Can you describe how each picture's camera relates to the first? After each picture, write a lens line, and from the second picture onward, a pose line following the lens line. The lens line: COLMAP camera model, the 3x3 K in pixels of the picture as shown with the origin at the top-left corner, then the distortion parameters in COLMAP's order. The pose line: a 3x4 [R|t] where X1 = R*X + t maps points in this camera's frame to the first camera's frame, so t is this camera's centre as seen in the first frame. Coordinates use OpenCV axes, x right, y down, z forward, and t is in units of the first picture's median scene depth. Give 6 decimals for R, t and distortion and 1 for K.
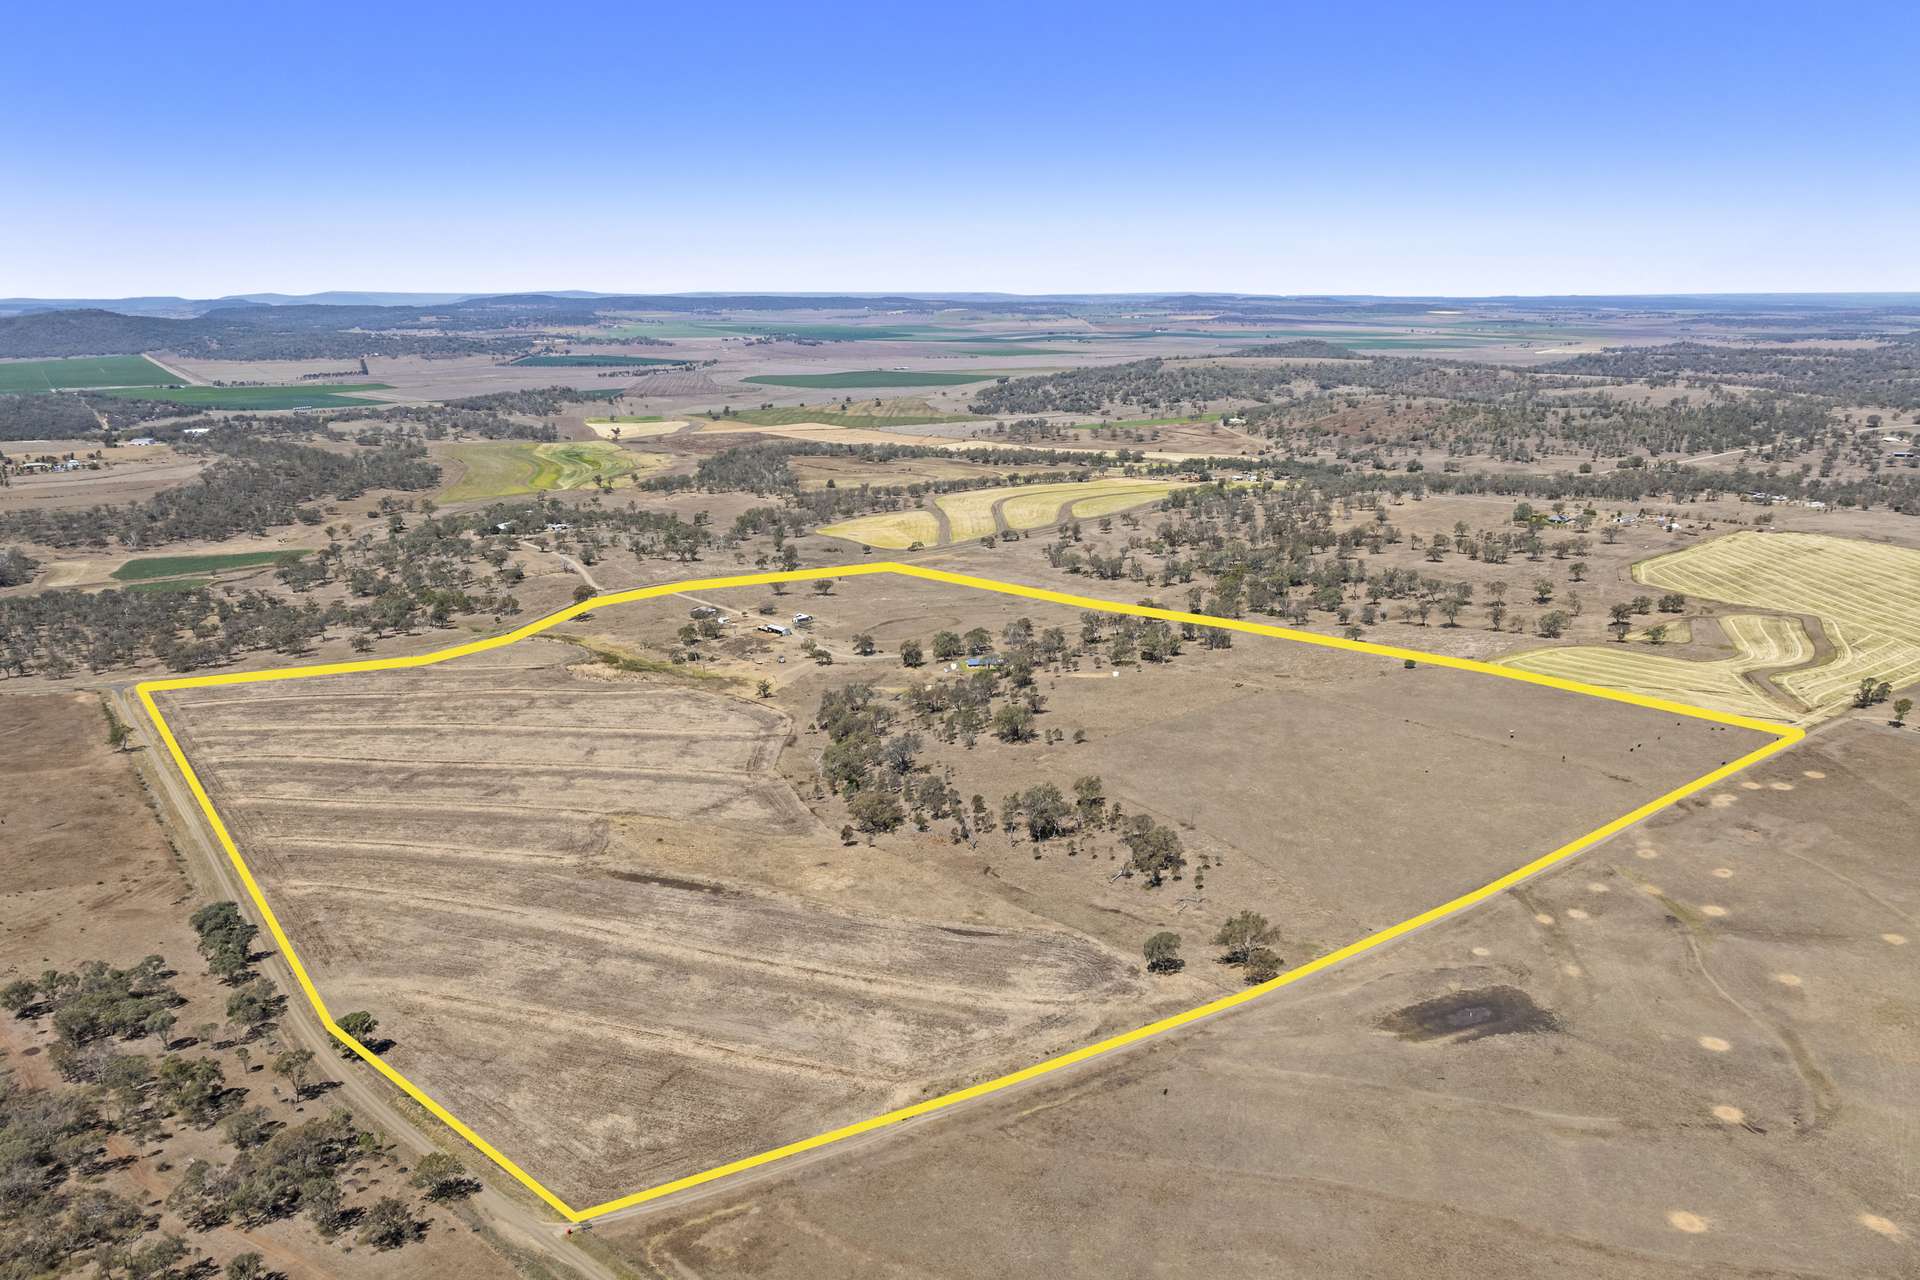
lens RADIAL K [[1369.5, 0, 961.7], [0, 1369.5, 641.2], [0, 0, 1]] dist [-0.052879, 0.015467]
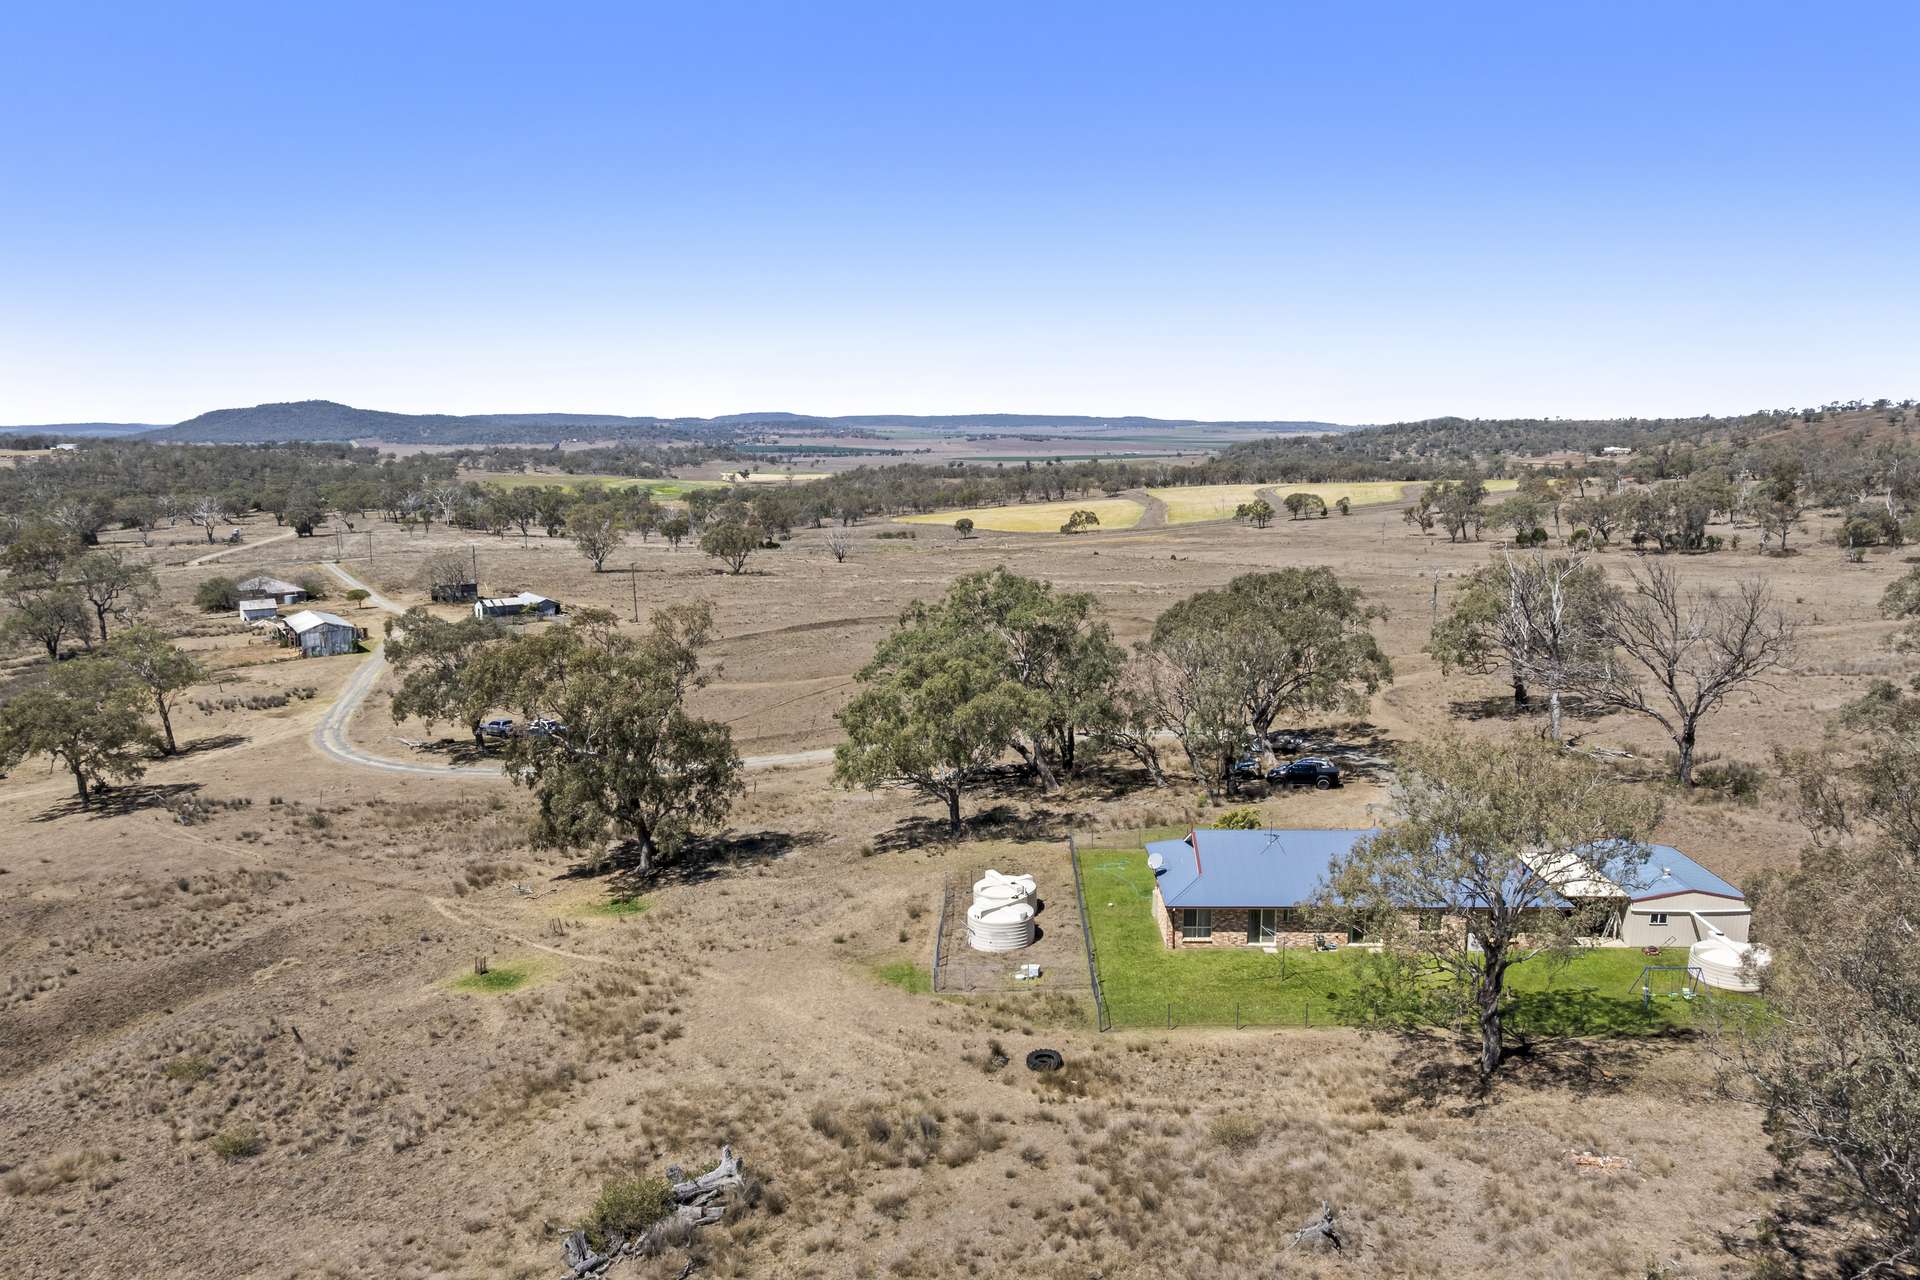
lens RADIAL K [[1369.5, 0, 961.2], [0, 1369.5, 636.1], [0, 0, 1]] dist [-0.052879, 0.015467]
pose [[0.984804, 0.023565, -0.172061, 0.005934], [-0.039849, 0.994978, -0.091814, 0.008767], [0.169033, 0.097275, 0.980798, 0.879356]]
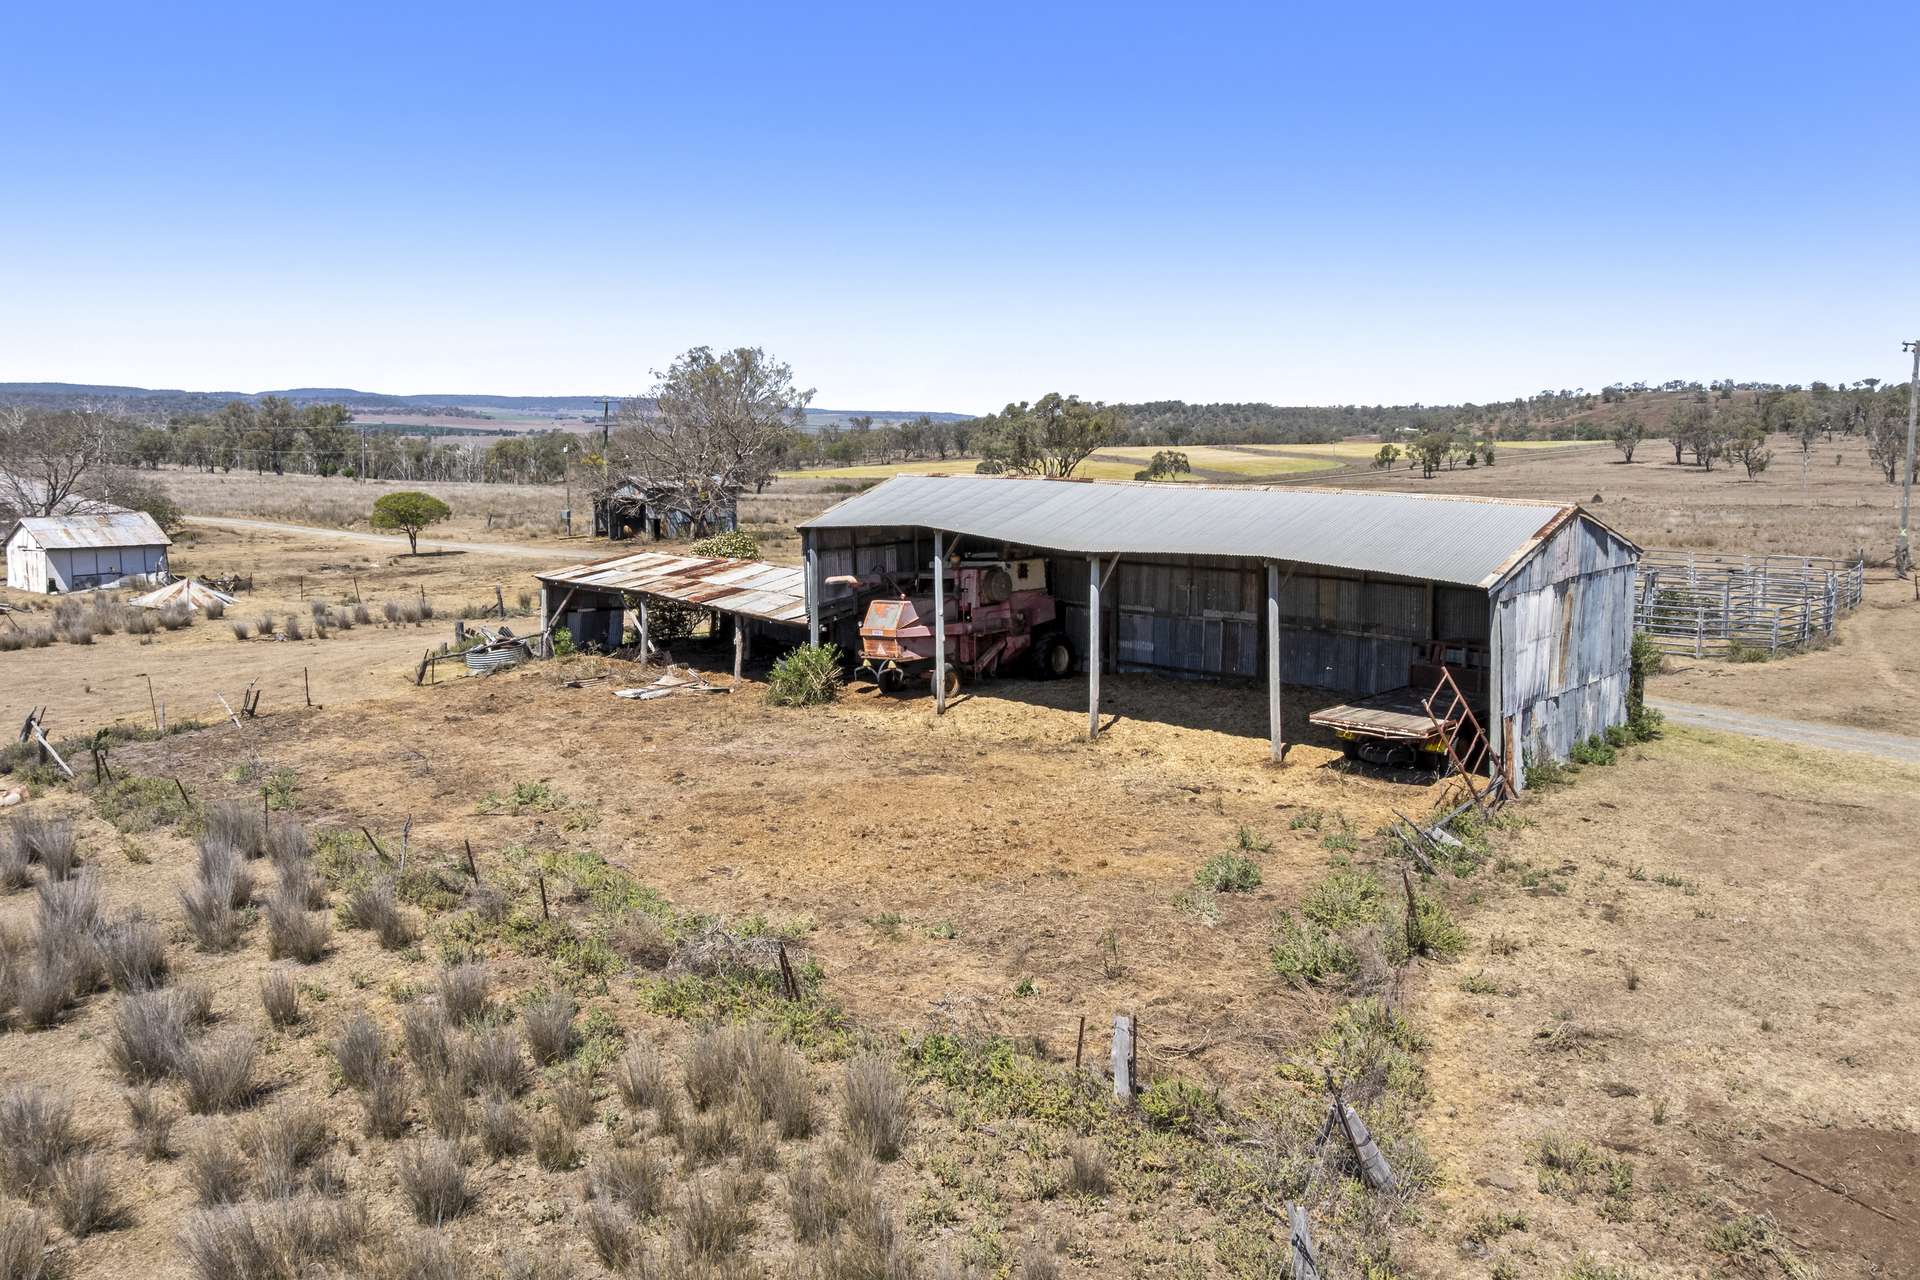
lens RADIAL K [[1500.4, 0, 945.8], [0, 1500.4, 580.7], [0, 0, 1]] dist [-0.048921, 0.008859]
pose [[0.996000, 0.012202, 0.088514, -0.158717], [0.000352, 0.990088, -0.140449, -0.004338], [-0.089350, 0.139919, 0.986123, 1.057828]]
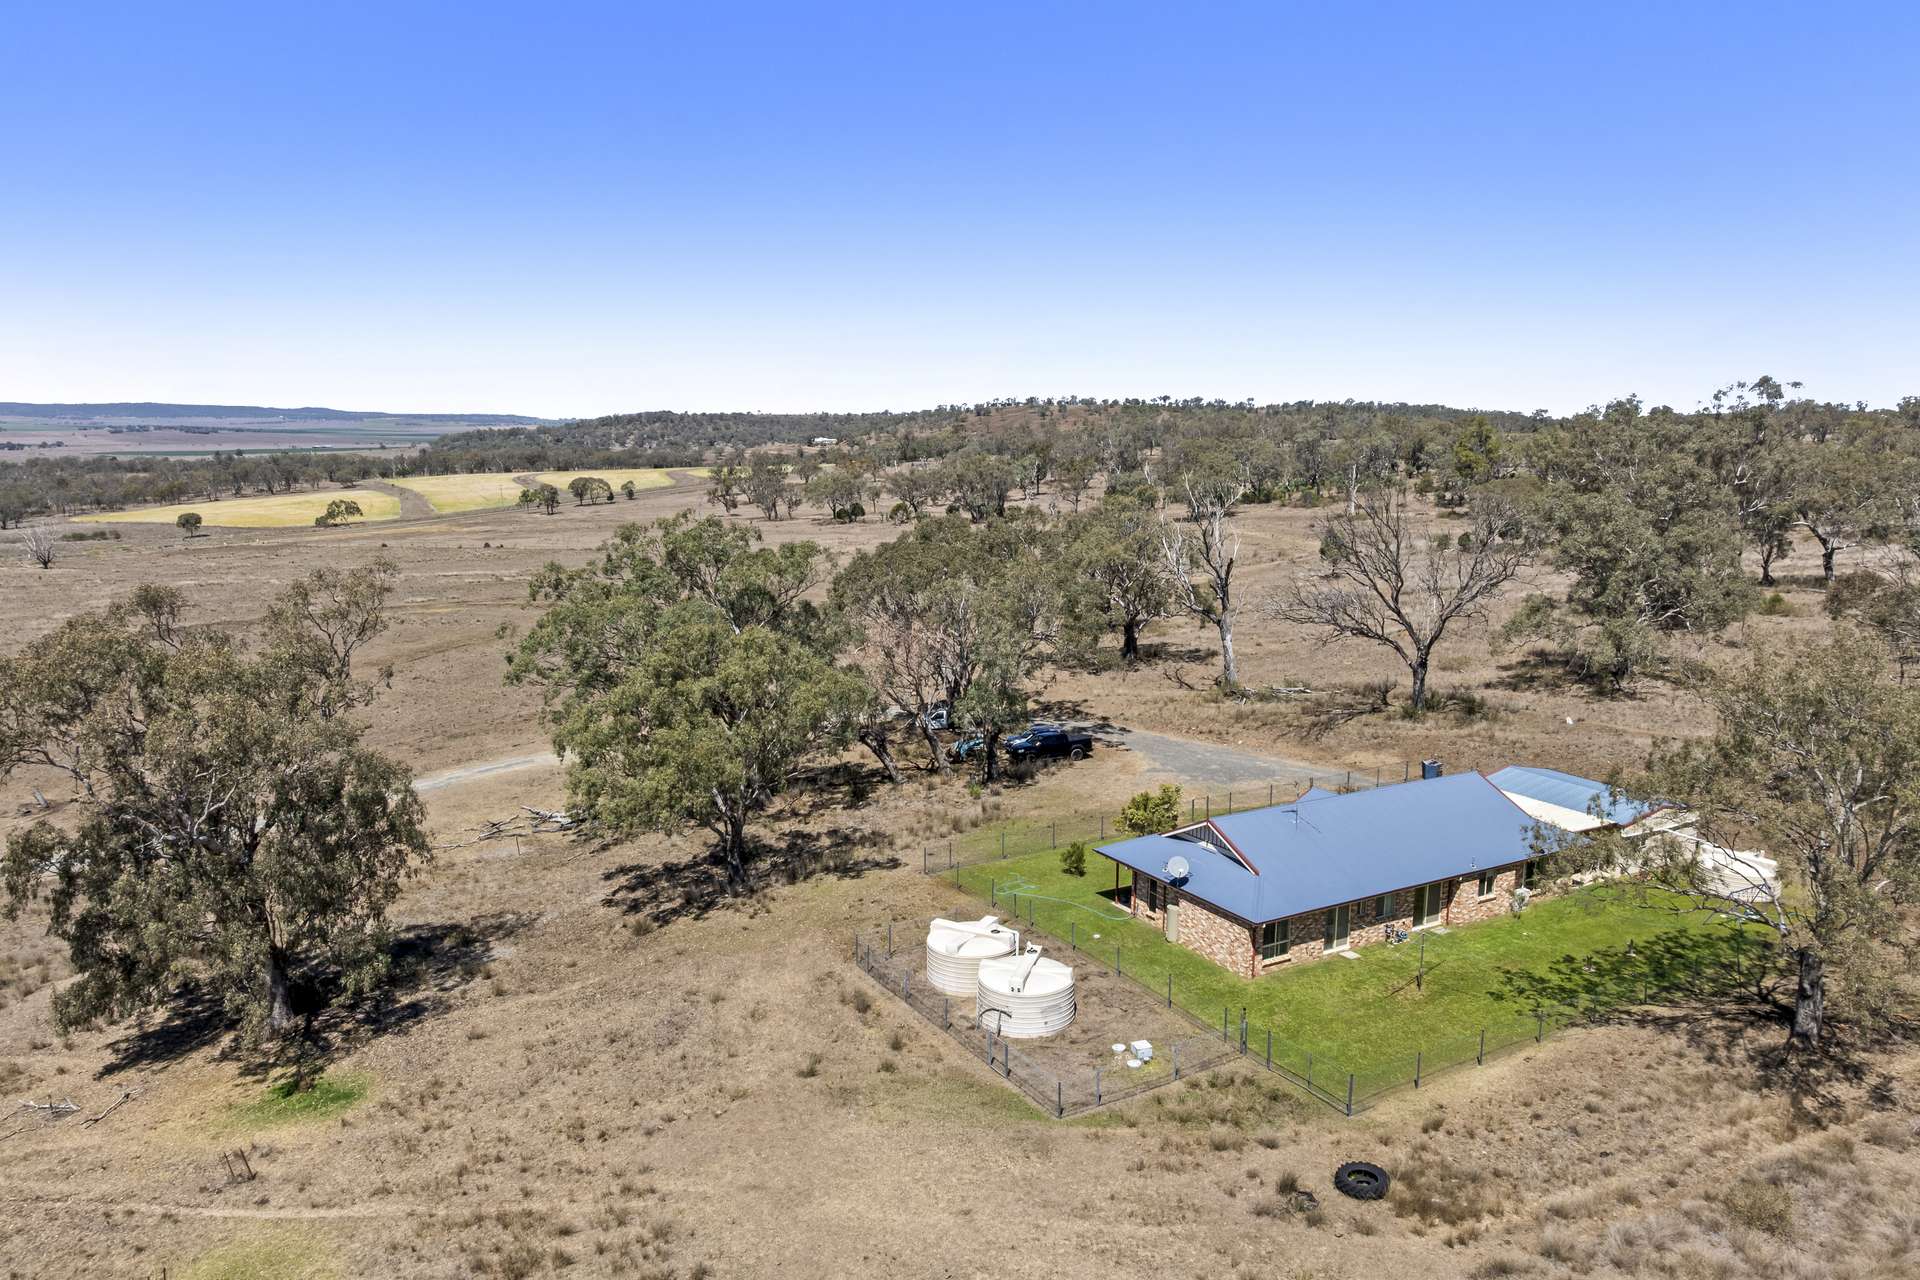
lens RADIAL K [[1369.5, 0, 970.7], [0, 1369.5, 643.6], [0, 0, 1]] dist [-0.052879, 0.015467]
pose [[0.921390, -0.049025, 0.385534, -0.028553], [0.082286, 0.994130, -0.070241, 0.007706], [-0.379827, 0.096443, 0.920016, 0.909284]]
